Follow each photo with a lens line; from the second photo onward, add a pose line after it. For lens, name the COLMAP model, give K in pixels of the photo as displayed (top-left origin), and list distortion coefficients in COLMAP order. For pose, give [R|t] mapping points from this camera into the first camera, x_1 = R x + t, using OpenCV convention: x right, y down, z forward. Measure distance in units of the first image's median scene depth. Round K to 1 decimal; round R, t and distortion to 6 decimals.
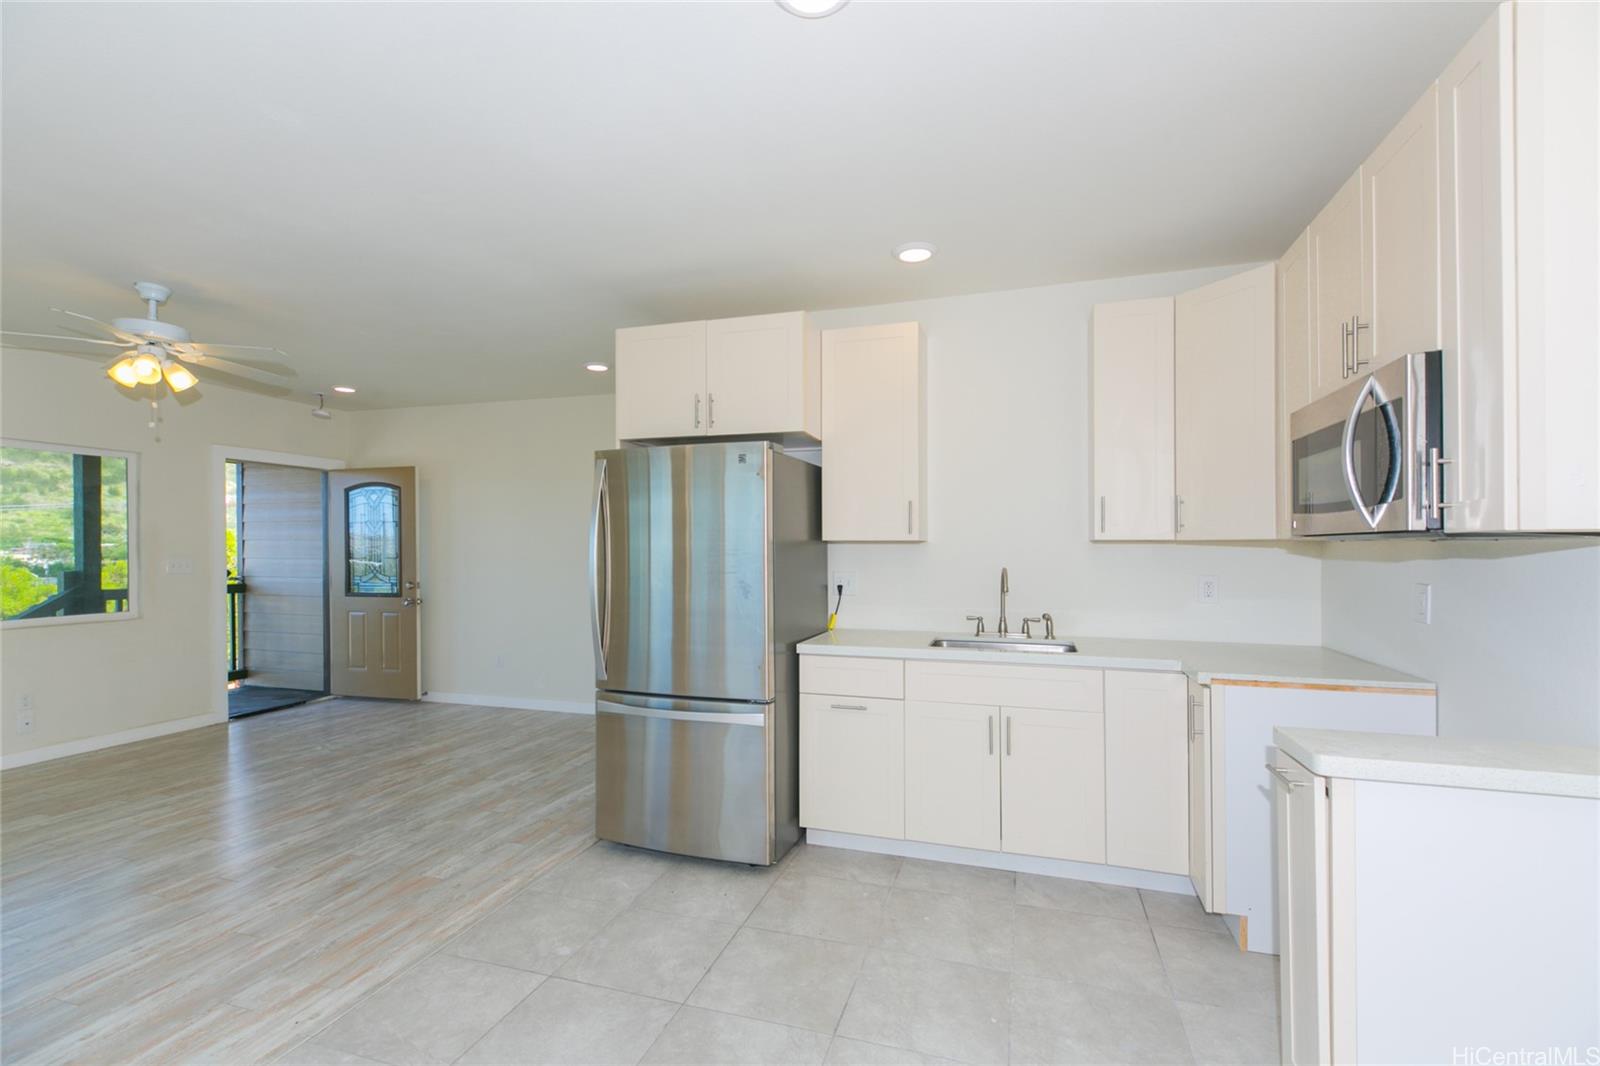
lens RADIAL K [[718.6, 0, 792.0], [0, 718.6, 547.8], [0, 0, 1]] dist [0.005775, -0.000573]
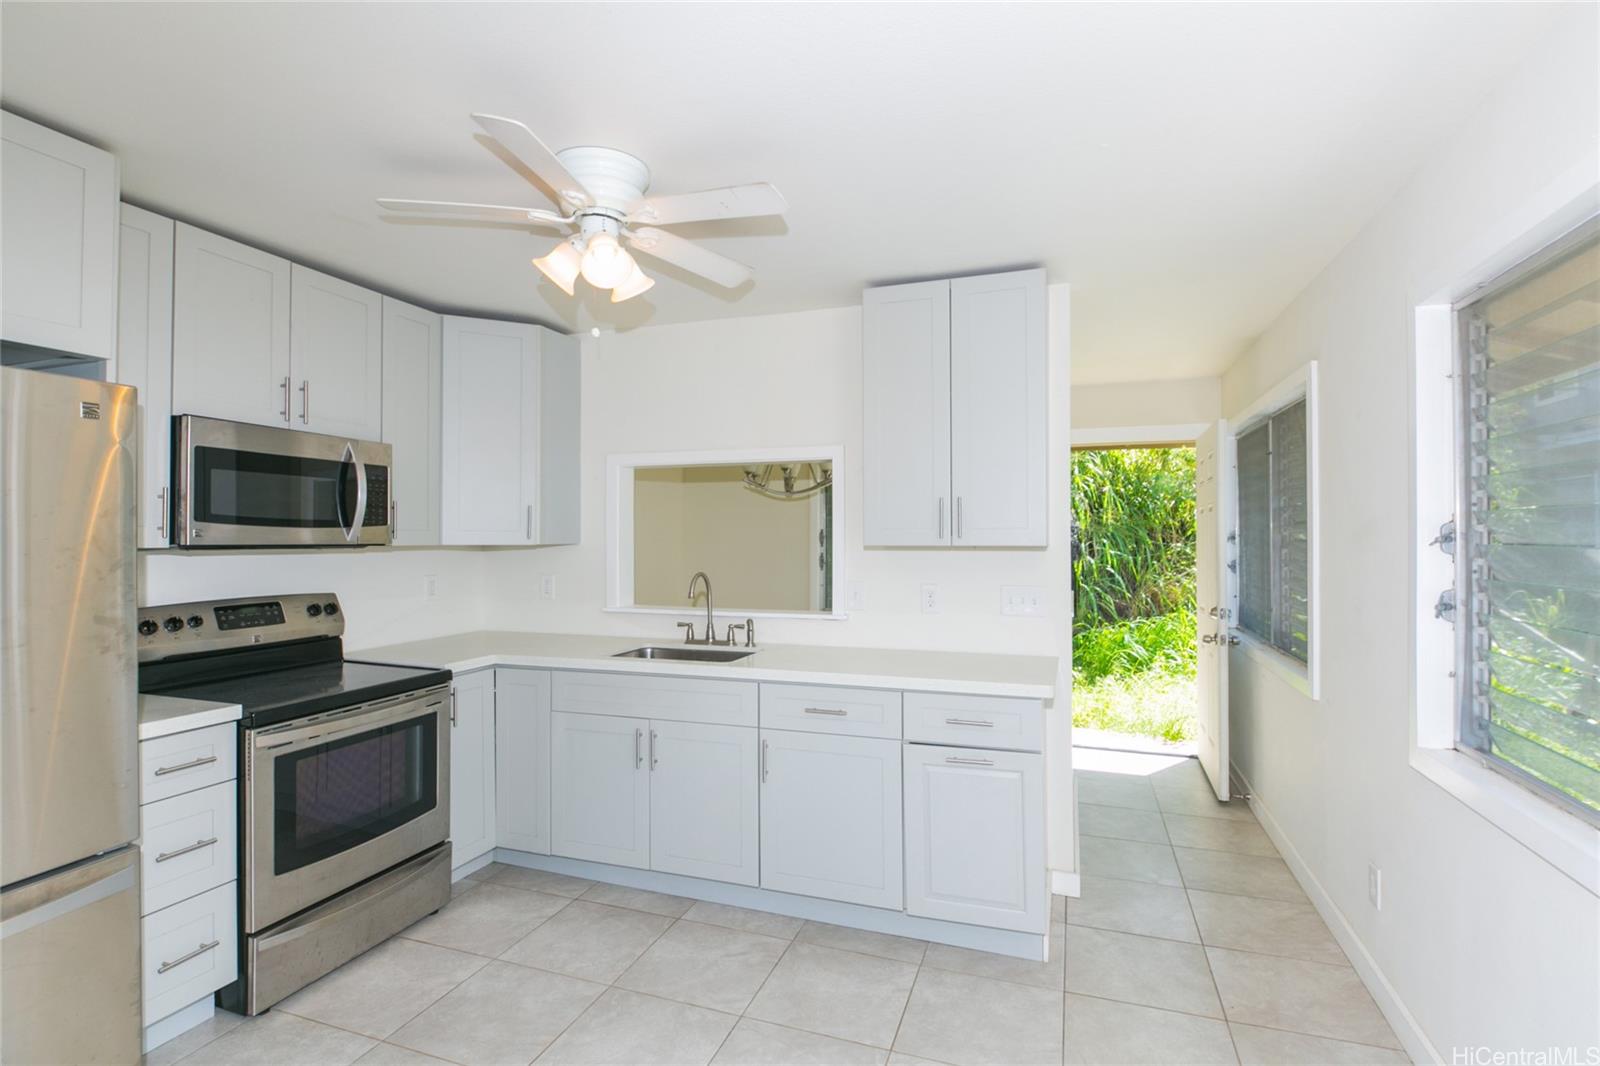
lens RADIAL K [[779.5, 0, 806.2], [0, 779.5, 527.9], [0, 0, 1]] dist [-0.001406, -0.003719]
pose [[0.999670, -0.003988, -0.025383, 0.489529], [0.003710, 0.999932, -0.011019, -0.022076], [0.025425, 0.010921, 0.999617, -0.047352]]
